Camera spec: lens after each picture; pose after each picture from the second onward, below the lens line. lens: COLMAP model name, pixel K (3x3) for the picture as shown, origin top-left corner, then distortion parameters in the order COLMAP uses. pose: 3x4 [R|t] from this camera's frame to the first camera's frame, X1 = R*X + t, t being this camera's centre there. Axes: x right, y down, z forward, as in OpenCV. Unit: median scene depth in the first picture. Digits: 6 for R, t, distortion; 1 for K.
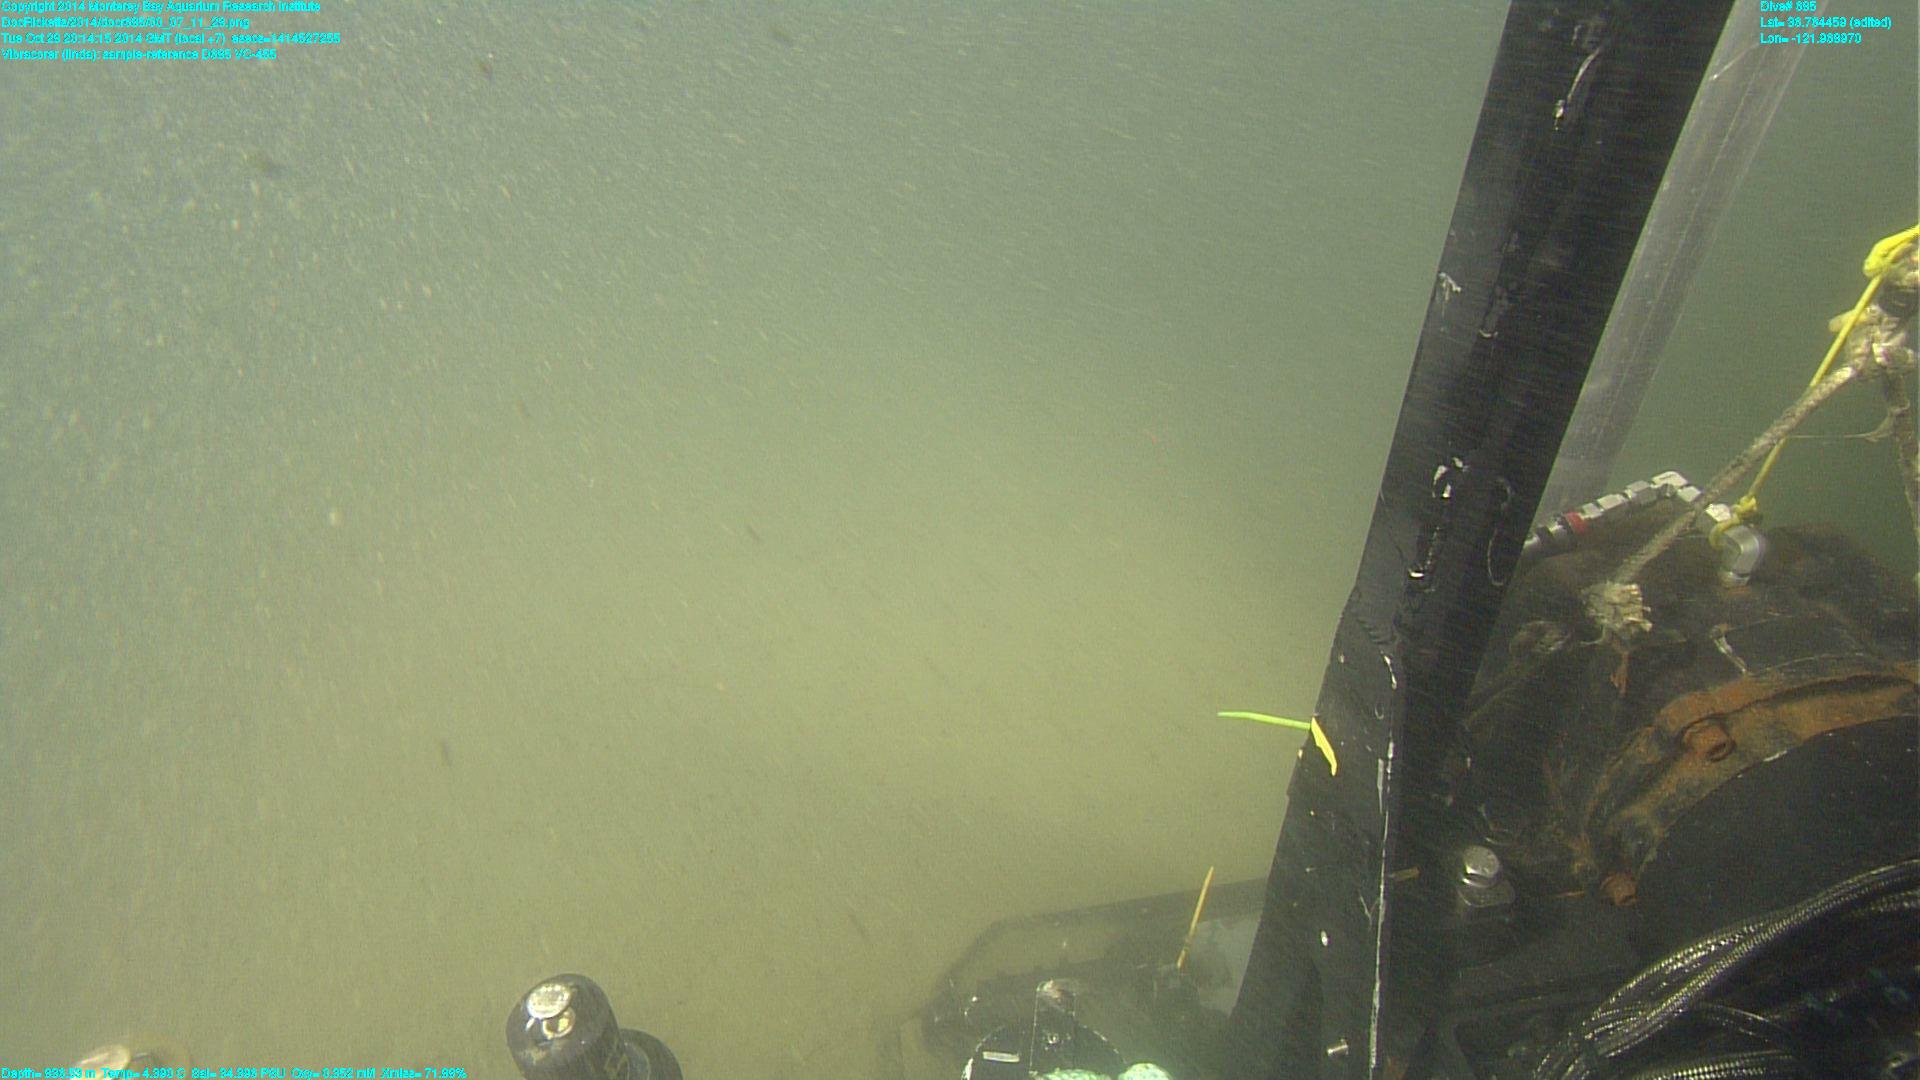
lens RADIAL K [[1208.2, 0, 965.4], [0, 1208.2, 532.2], [0, 0, 1]] dist [-0.038368, 0.111445]
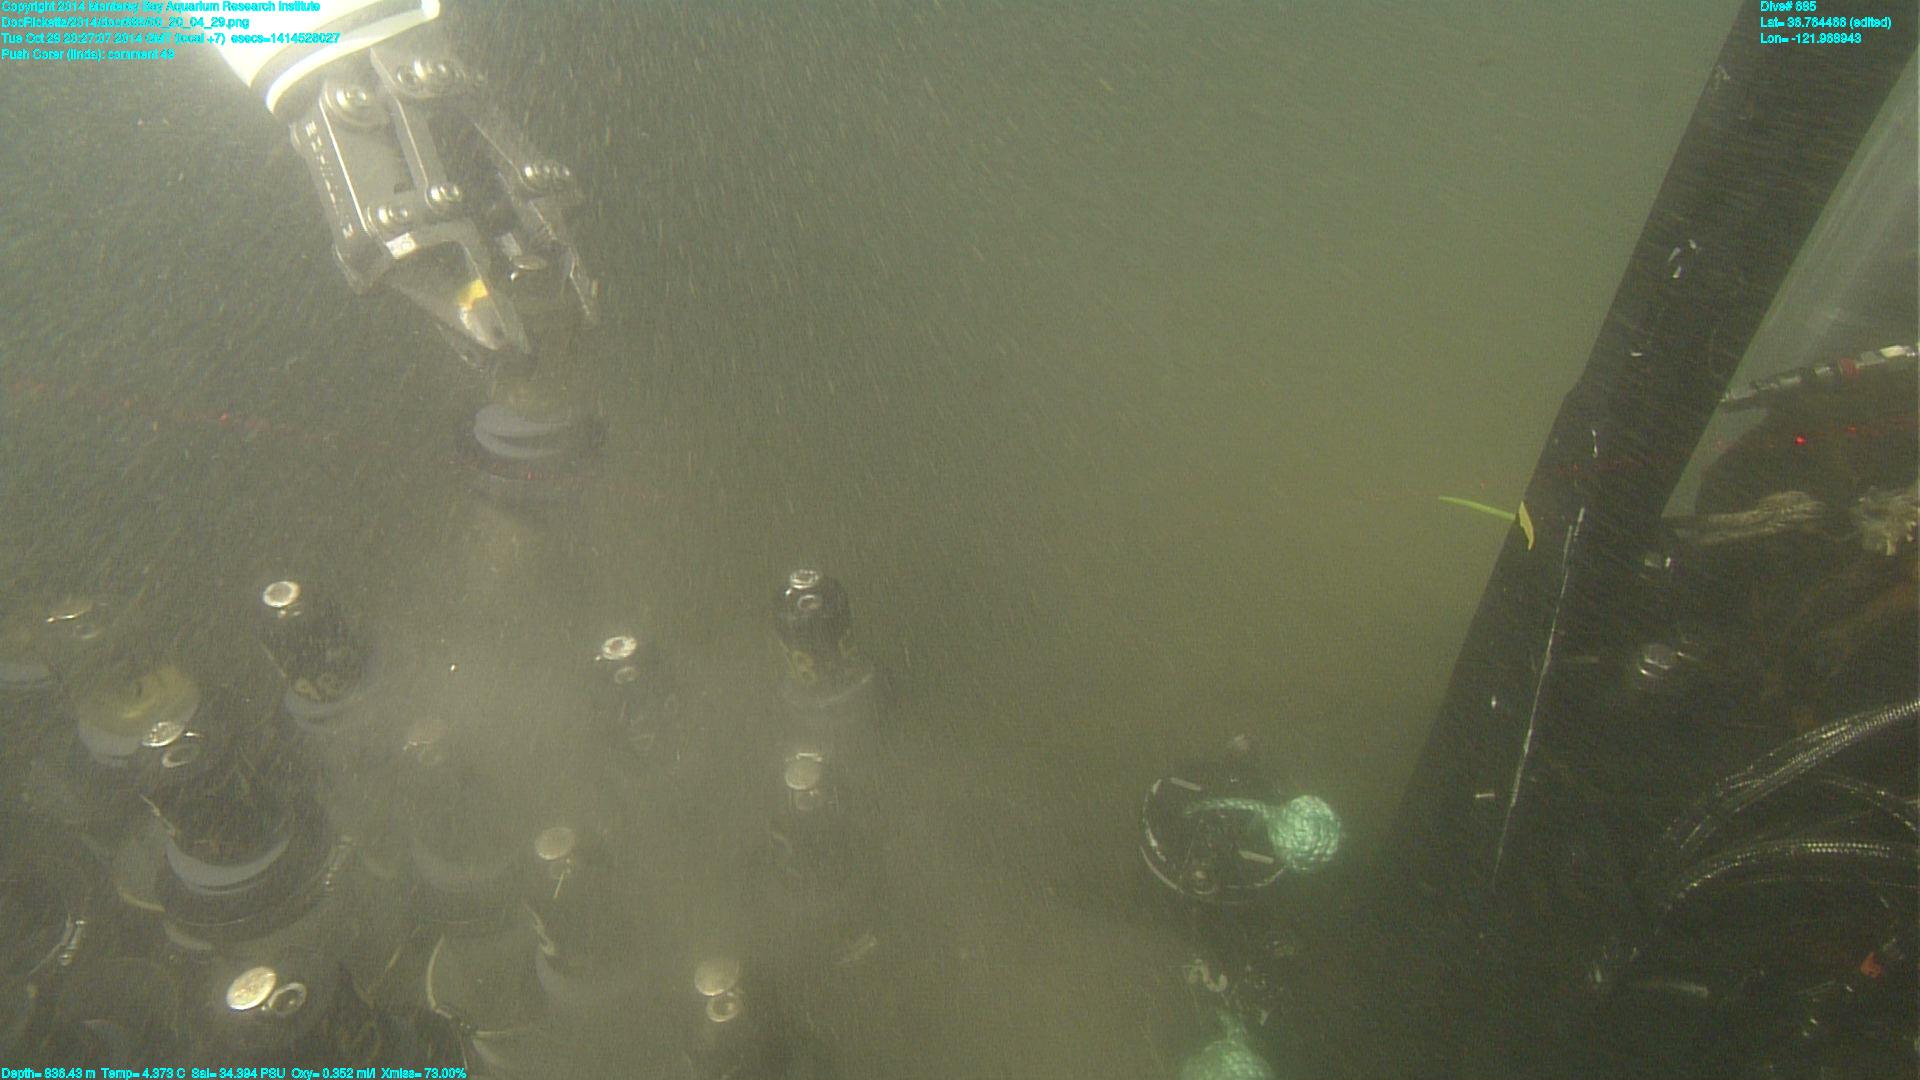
lens RADIAL K [[1296.8, 0, 955.4], [0, 1296.8, 579.0], [0, 0, 1]] dist [0.082081, 0.002395]
pose [[0.958497, 0.184038, -0.217744, 0.066392], [-0.171012, 0.982224, 0.077395, 0.227594], [0.228117, -0.036946, 0.972932, -0.319636]]
